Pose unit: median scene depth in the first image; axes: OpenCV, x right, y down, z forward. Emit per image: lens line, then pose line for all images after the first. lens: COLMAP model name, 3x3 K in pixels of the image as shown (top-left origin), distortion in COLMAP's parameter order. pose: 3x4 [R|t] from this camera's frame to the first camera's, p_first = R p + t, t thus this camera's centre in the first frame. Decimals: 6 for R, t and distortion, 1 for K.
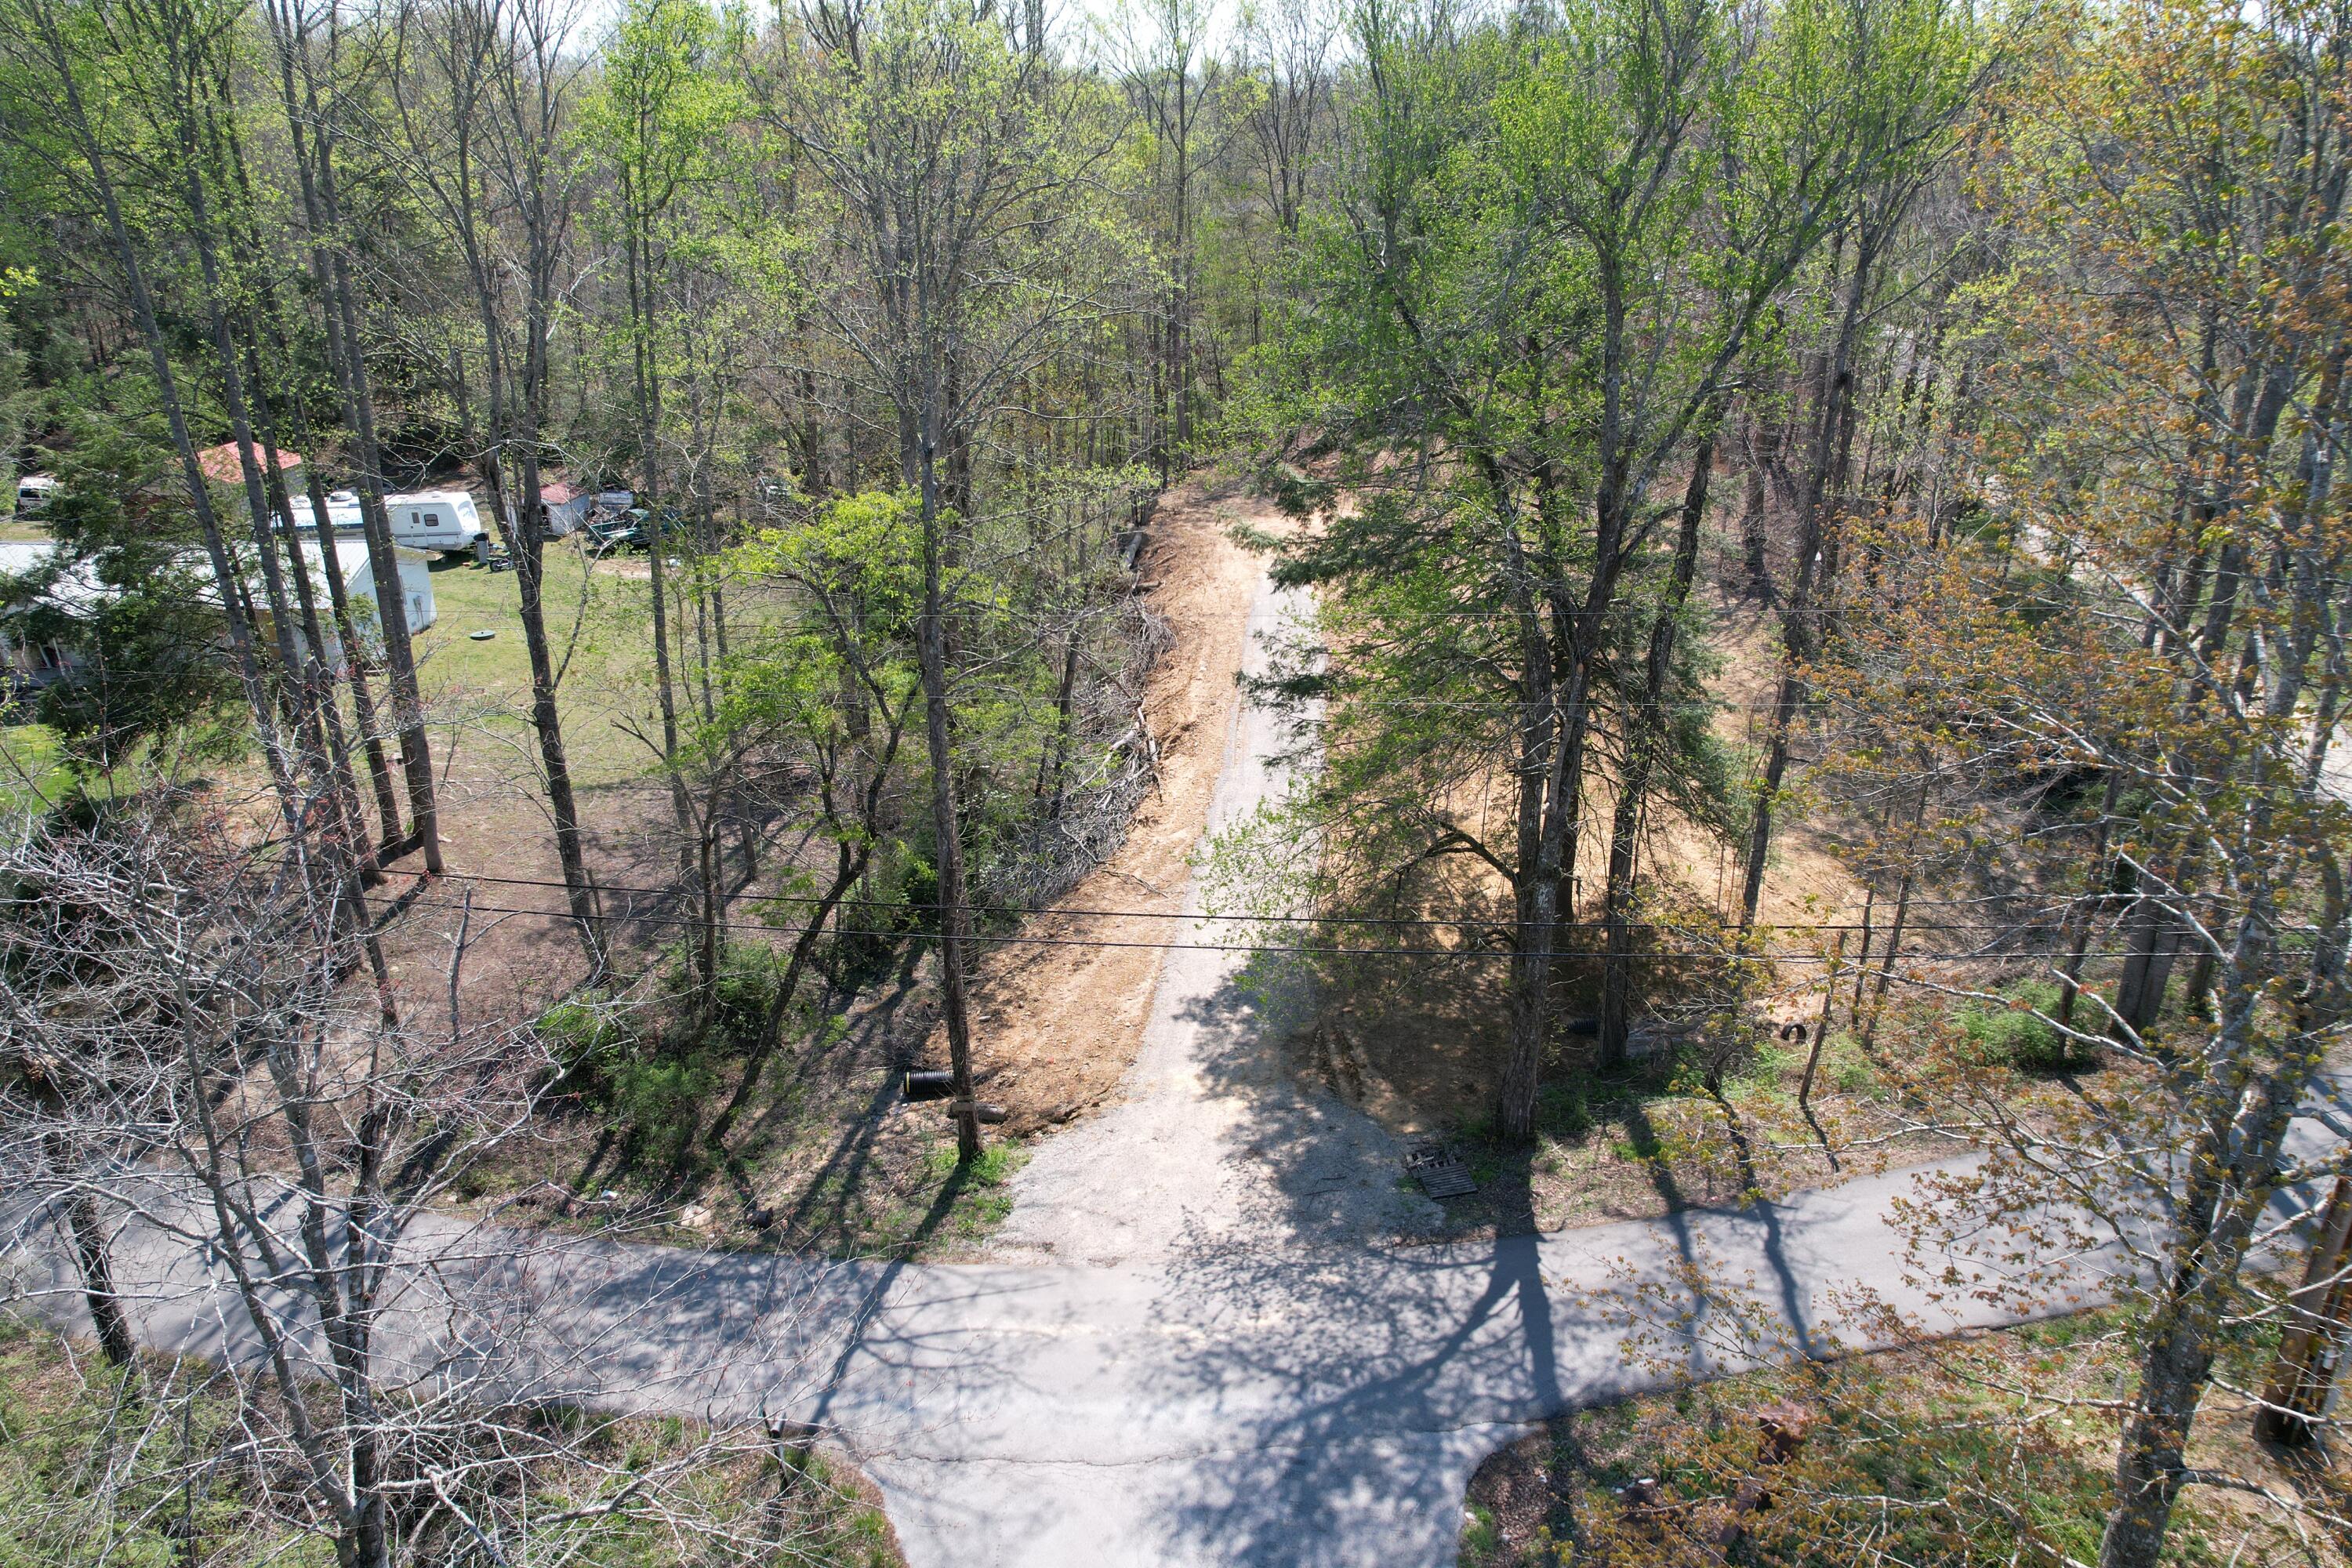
lens RADIAL K [[1503.4, 0, 1174.9], [0, 1503.4, 777.9], [0, 0, 1]] dist [-0.059944, 0.039088]
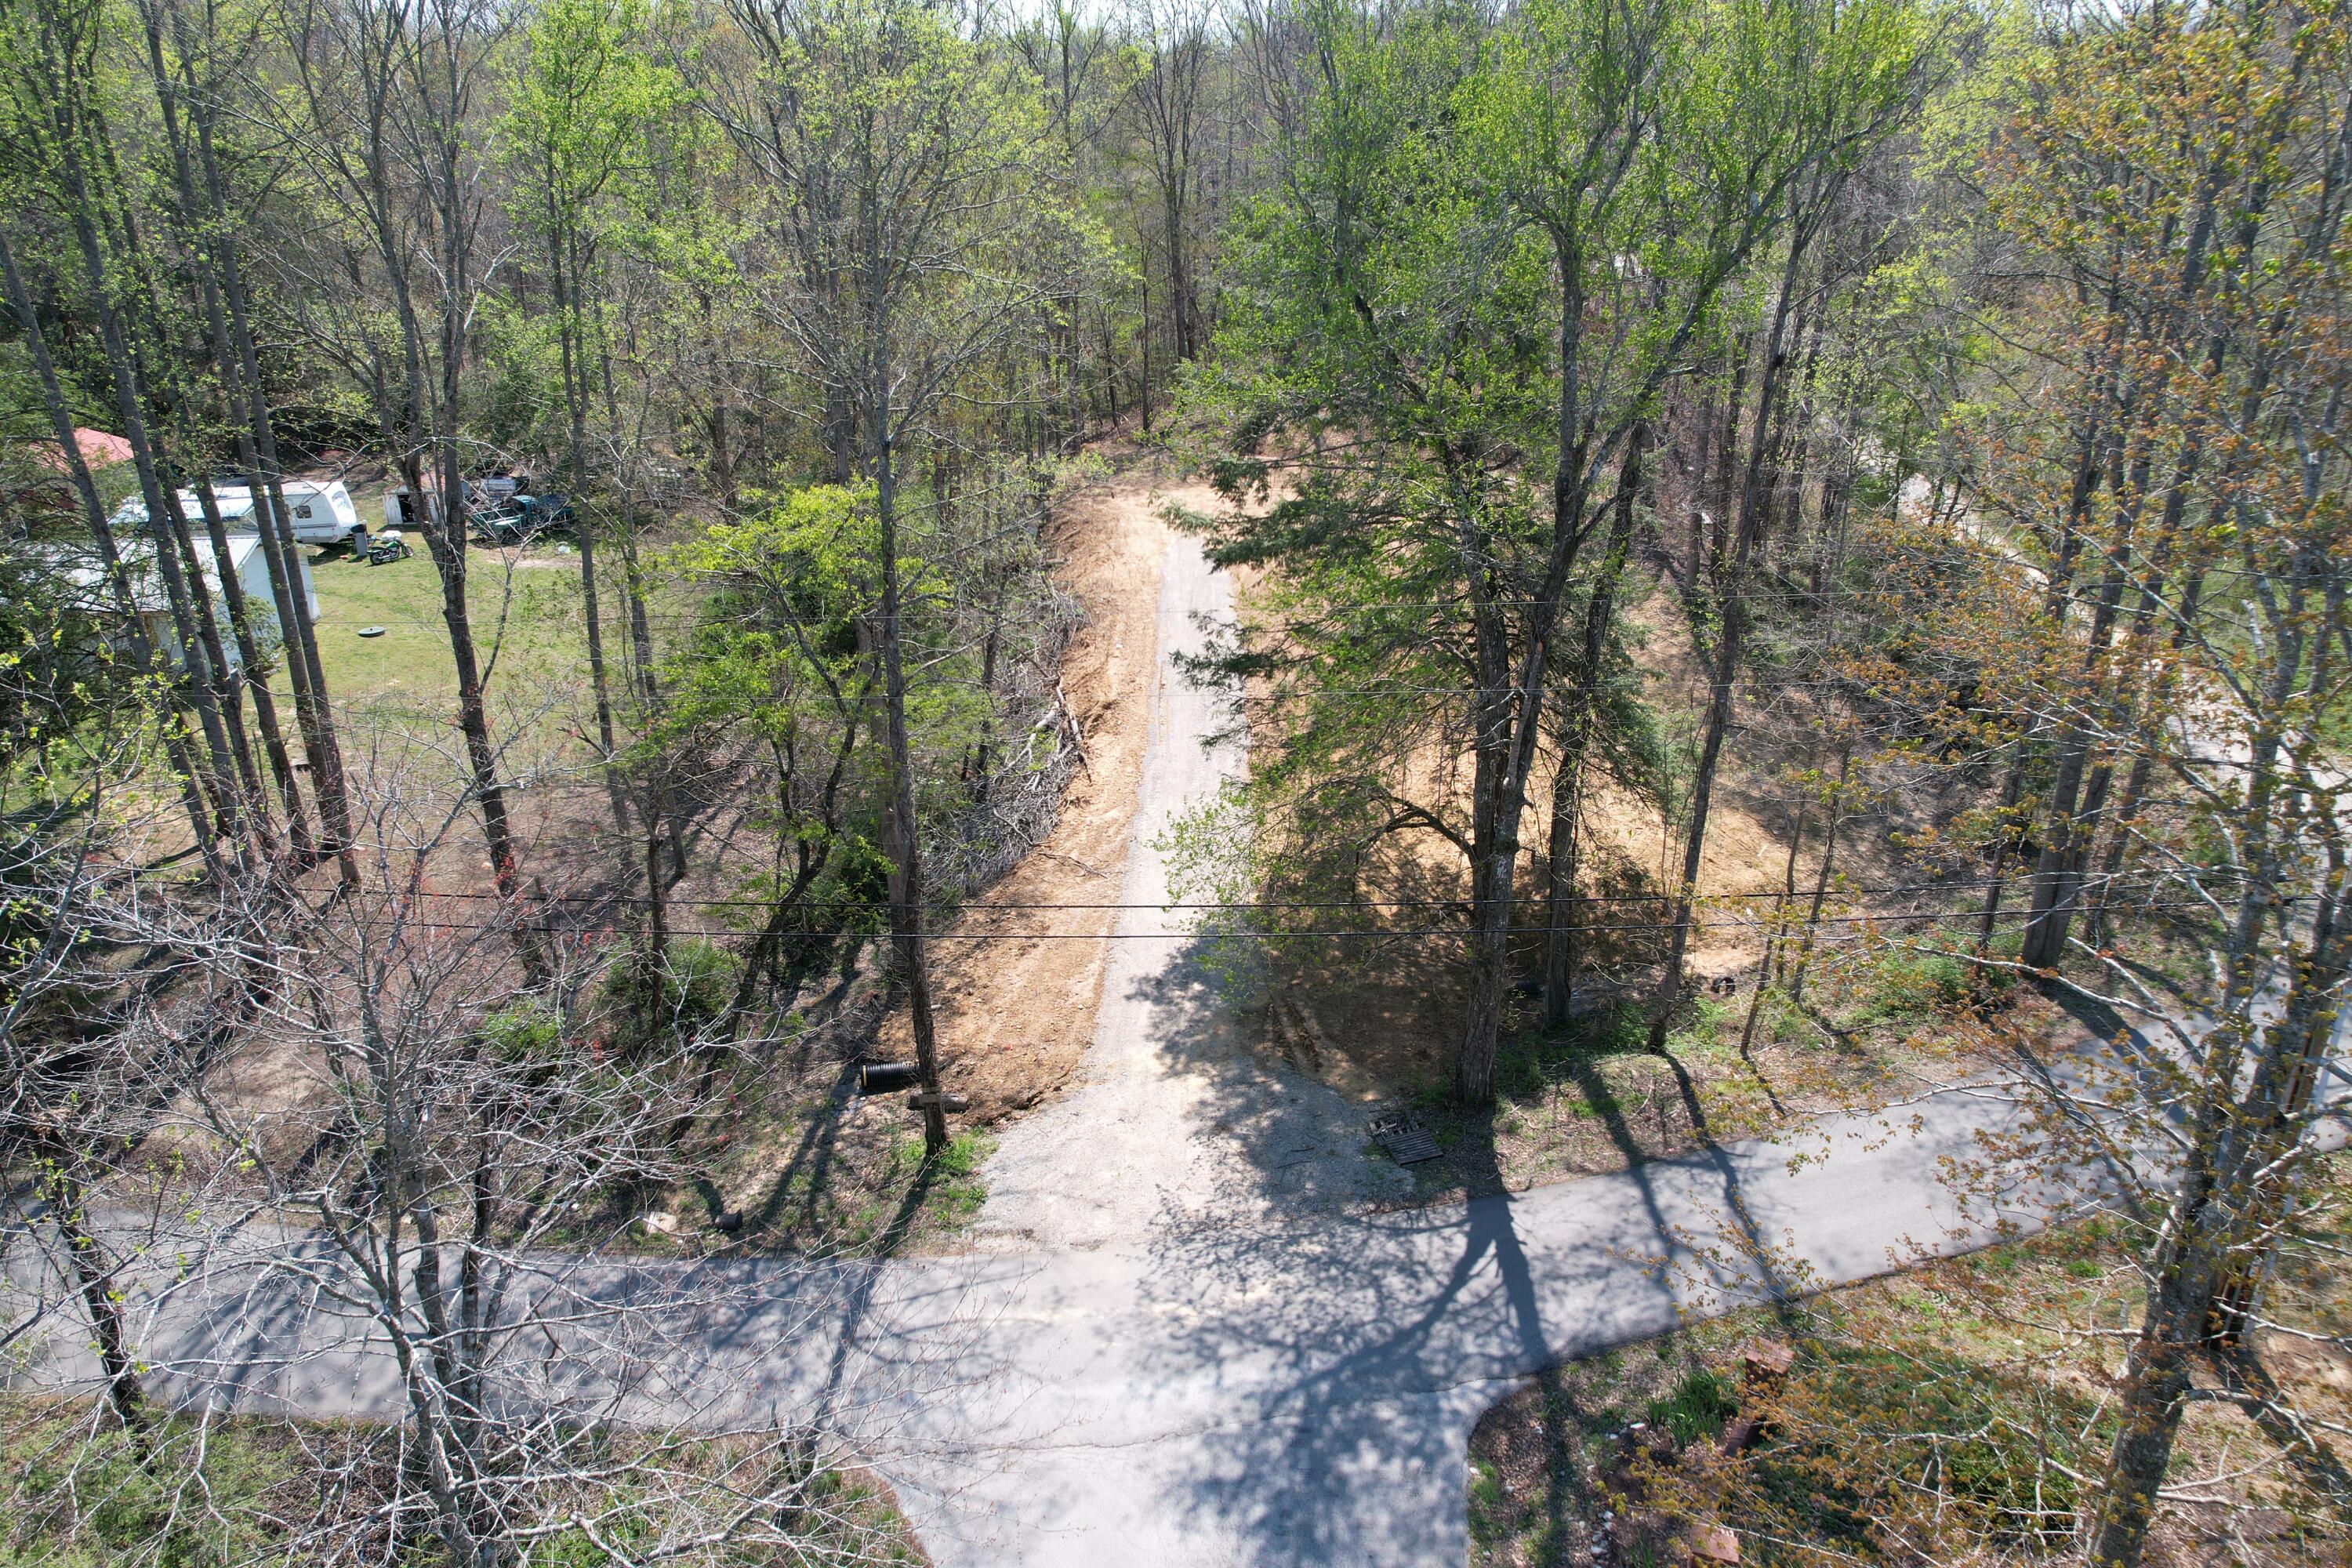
lens RADIAL K [[1503.4, 0, 1173.1], [0, 1503.4, 776.2], [0, 0, 1]] dist [-0.059944, 0.039088]
pose [[0.995971, -0.034816, 0.082636, -0.056618], [0.033021, 0.999190, 0.022990, -0.013576], [-0.083370, -0.020169, 0.996315, -0.006324]]
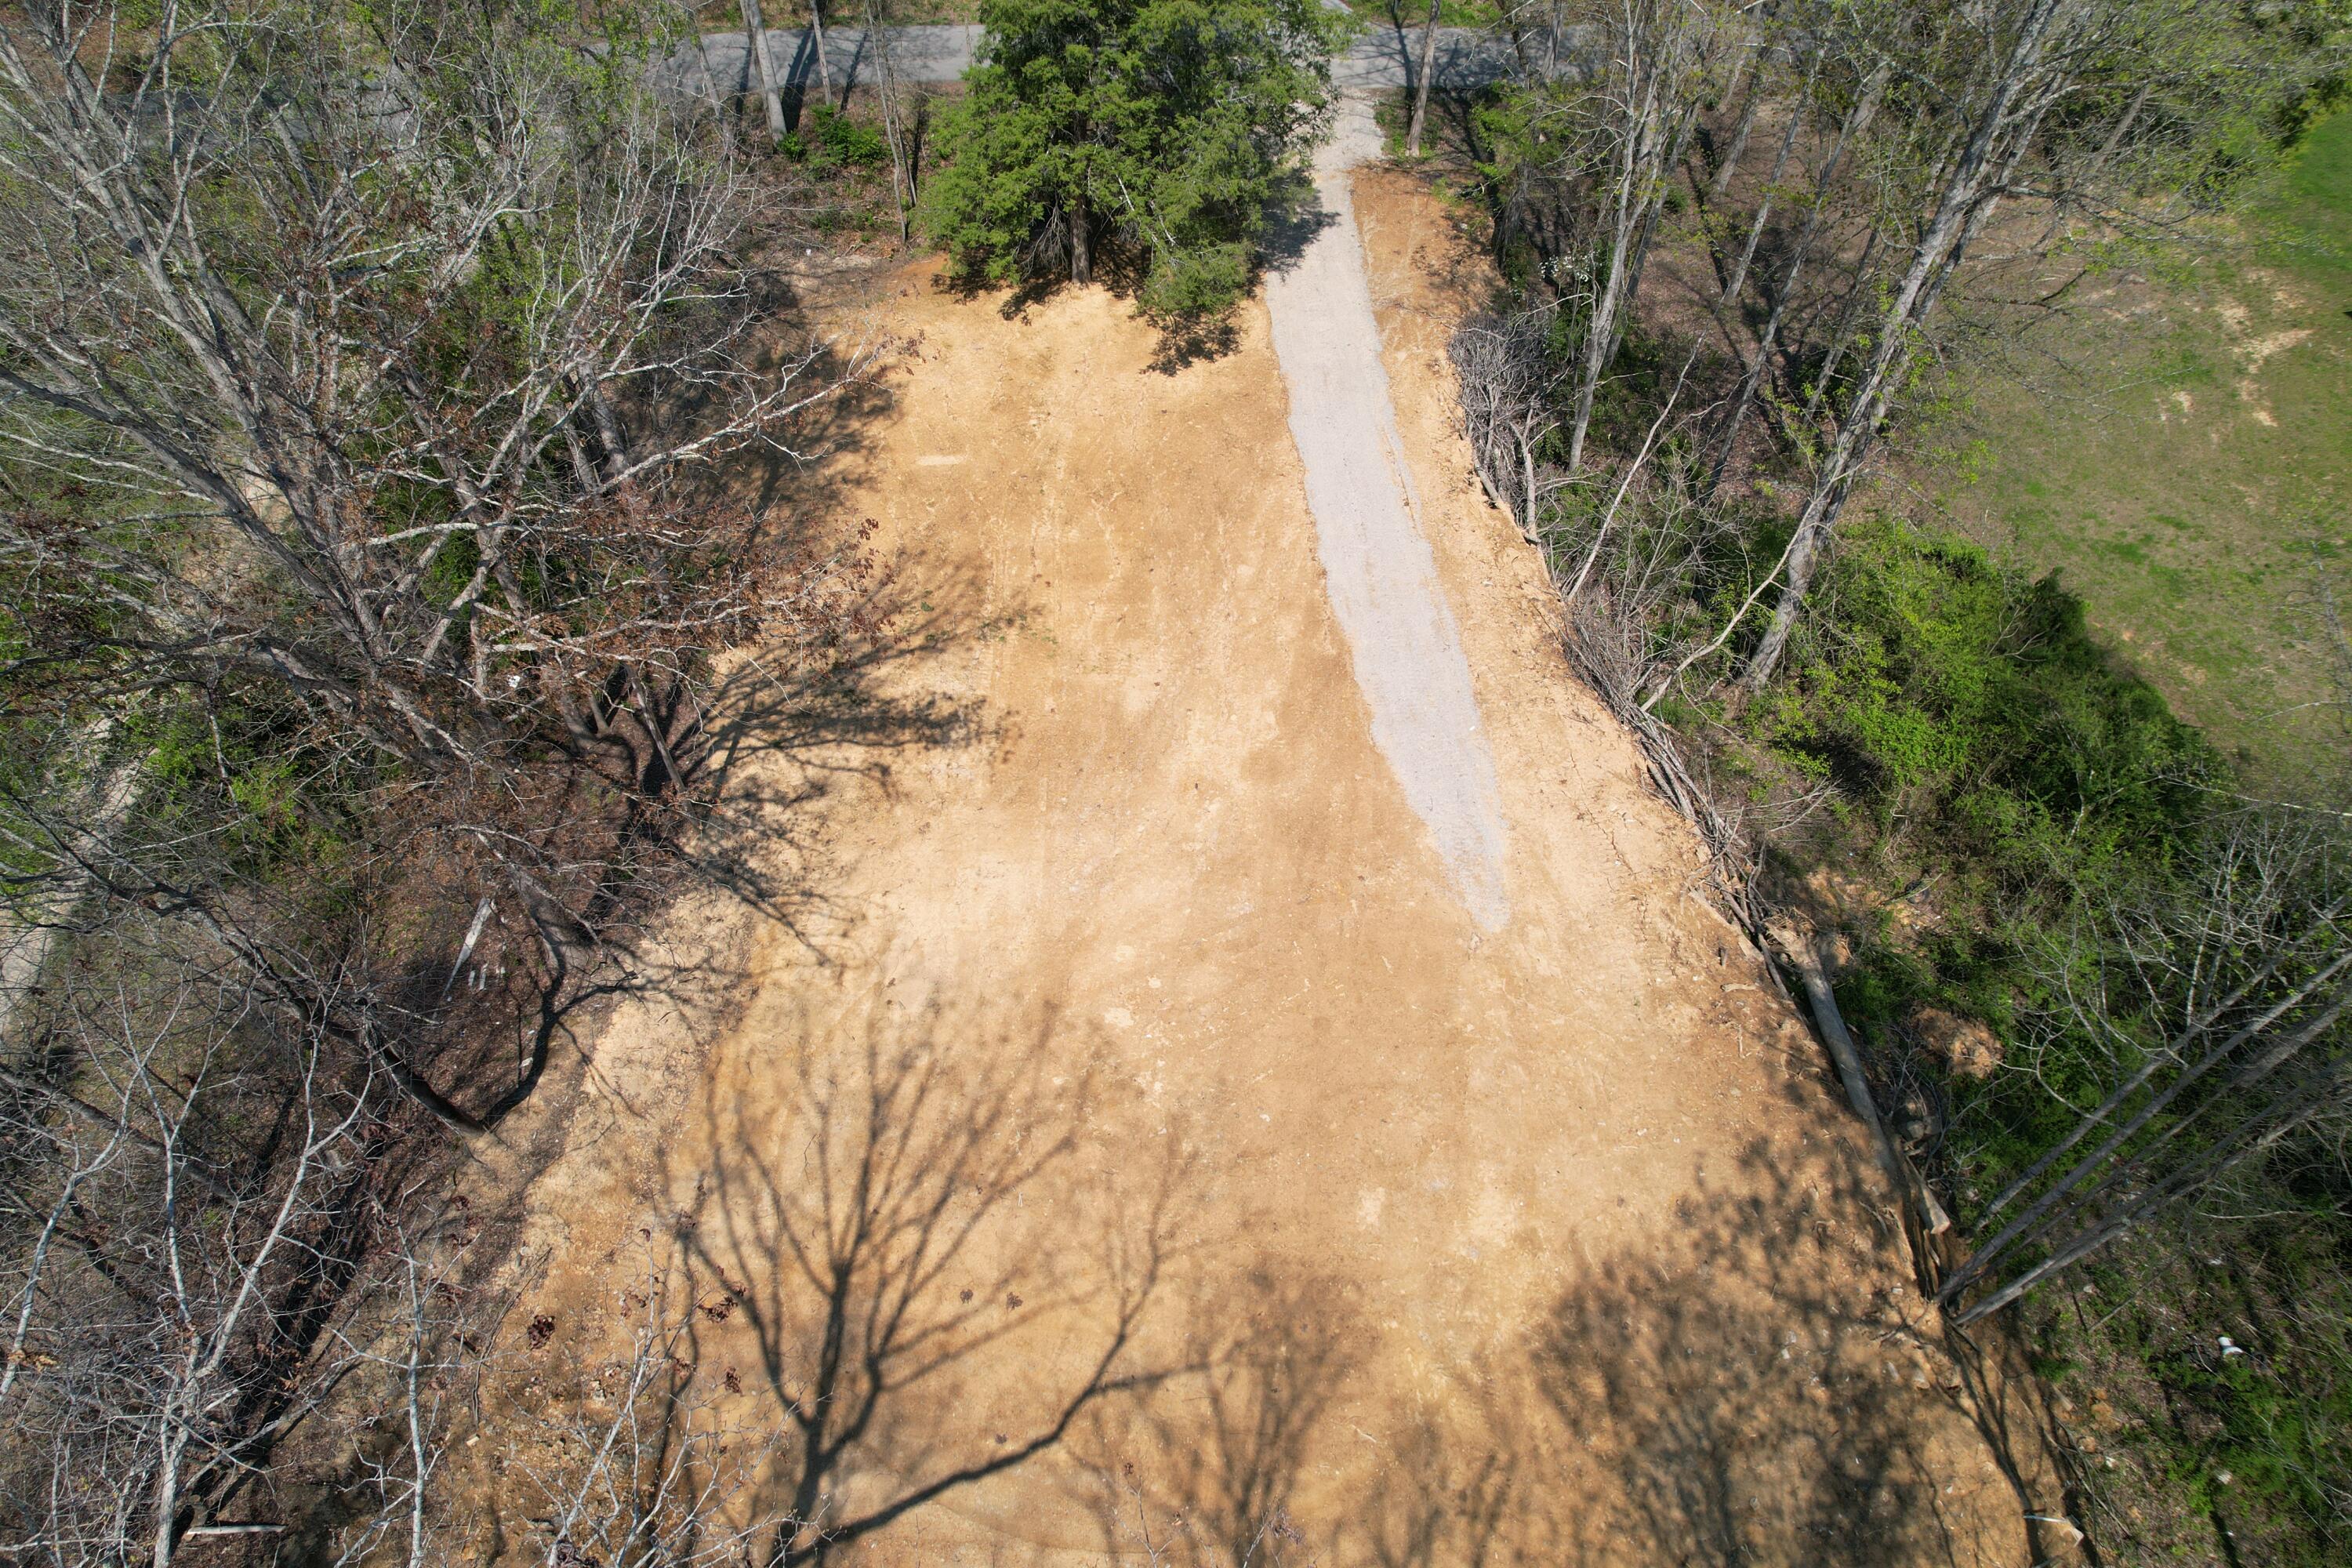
lens RADIAL K [[1503.4, 0, 1186.3], [0, 1503.4, 766.4], [0, 0, 1]] dist [-0.059944, 0.039088]
pose [[-0.983829, 0.149103, -0.099240, 0.468870], [-0.057397, 0.262400, 0.963251, -1.389968], [0.169664, 0.953370, -0.249598, 2.270676]]
